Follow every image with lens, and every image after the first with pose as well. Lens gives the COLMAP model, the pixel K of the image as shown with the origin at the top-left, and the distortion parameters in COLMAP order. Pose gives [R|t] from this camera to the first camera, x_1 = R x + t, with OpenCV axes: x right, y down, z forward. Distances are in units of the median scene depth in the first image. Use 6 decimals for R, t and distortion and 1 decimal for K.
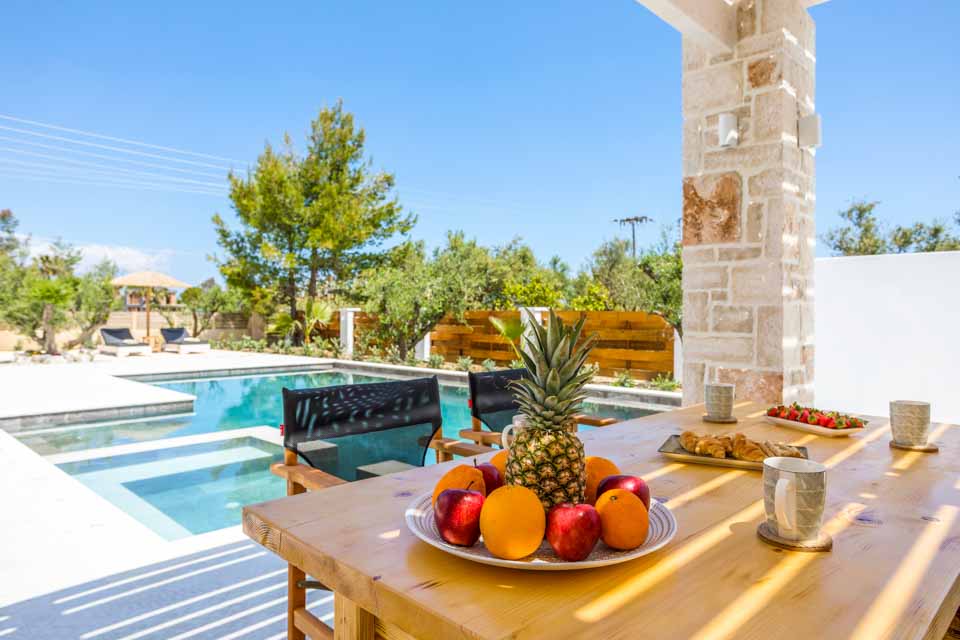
lens RADIAL K [[613.3, 0, 480.0], [0, 613.3, 320.0], [0, 0, 1]] dist [-0.019366, 0.001322]
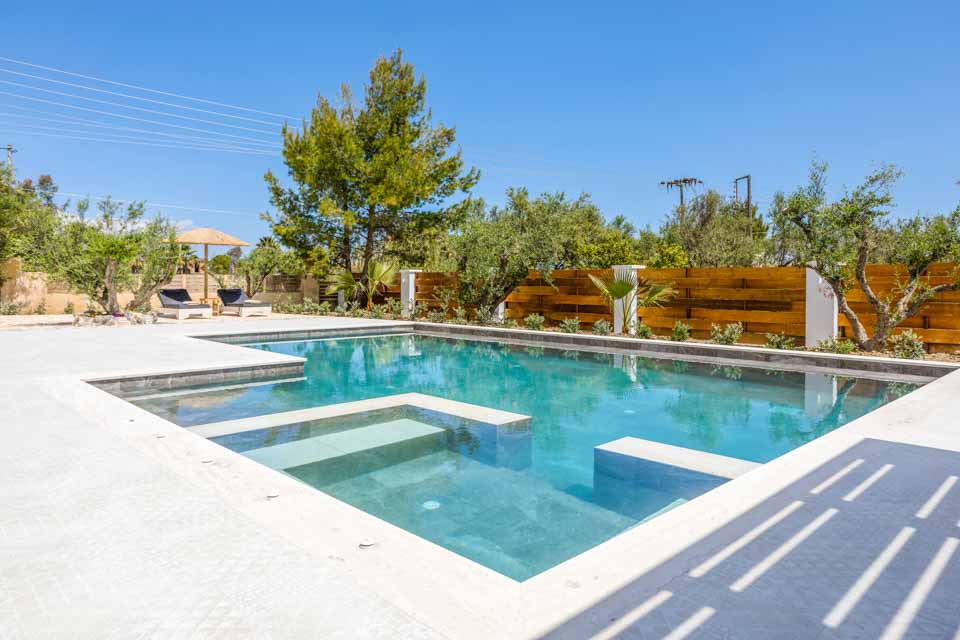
lens RADIAL K [[618.6, 0, 482.5], [0, 618.6, 289.3], [0, 0, 1]] dist [-0.026305, -0.000557]
pose [[0.999436, -0.000142, -0.033574, -0.075044], [0.000159, 1.000000, 0.000492, 0.011305], [0.033574, -0.000497, 0.999436, 0.057299]]
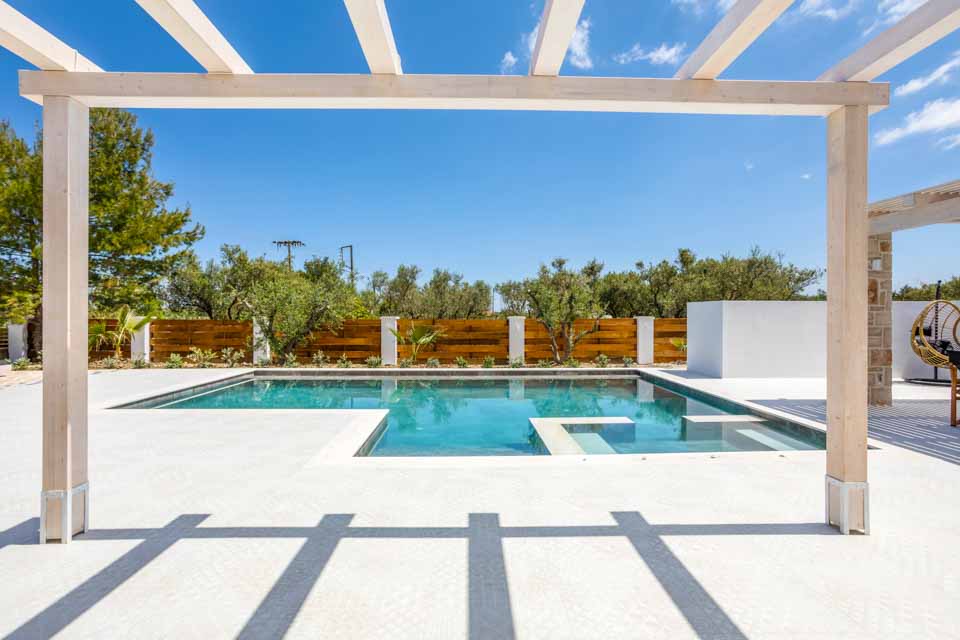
lens RADIAL K [[460.0, 0, 478.3], [0, 460.0, 314.6], [0, 0, 1]] dist [-0.055339, 0.032291]
pose [[0.707158, -0.003370, 0.707047, -0.363506], [0.009938, 0.999937, -0.005173, -0.013663], [-0.706986, 0.010685, 0.707147, 0.128415]]
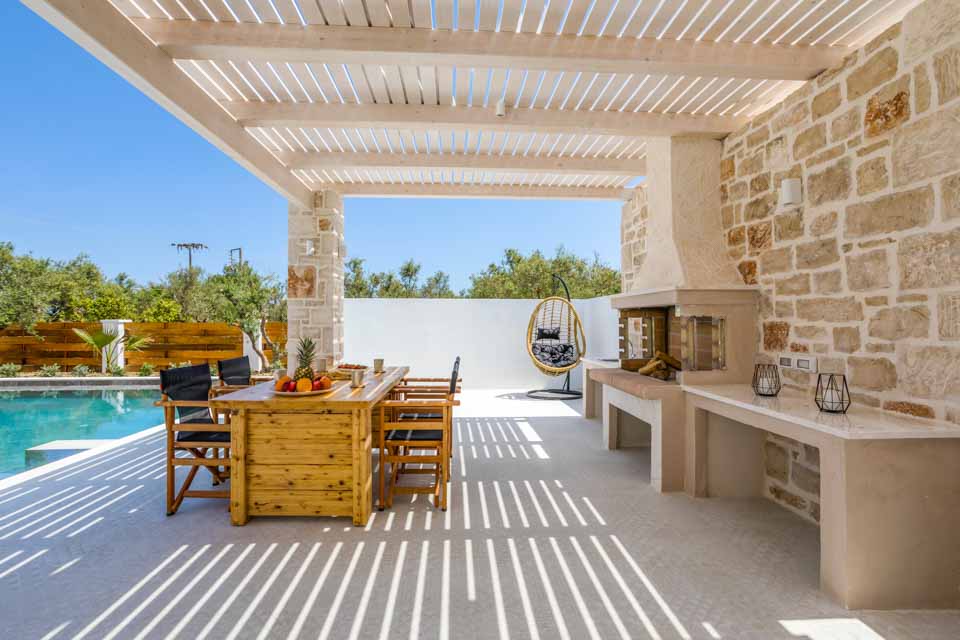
lens RADIAL K [[460.0, 0, 478.3], [0, 460.0, 314.6], [0, 0, 1]] dist [-0.055339, 0.032291]
pose [[0.676741, 0.006935, 0.736189, -0.061245], [0.010825, 0.999754, -0.019369, -0.004337], [-0.736142, 0.021077, 0.676499, -0.086964]]
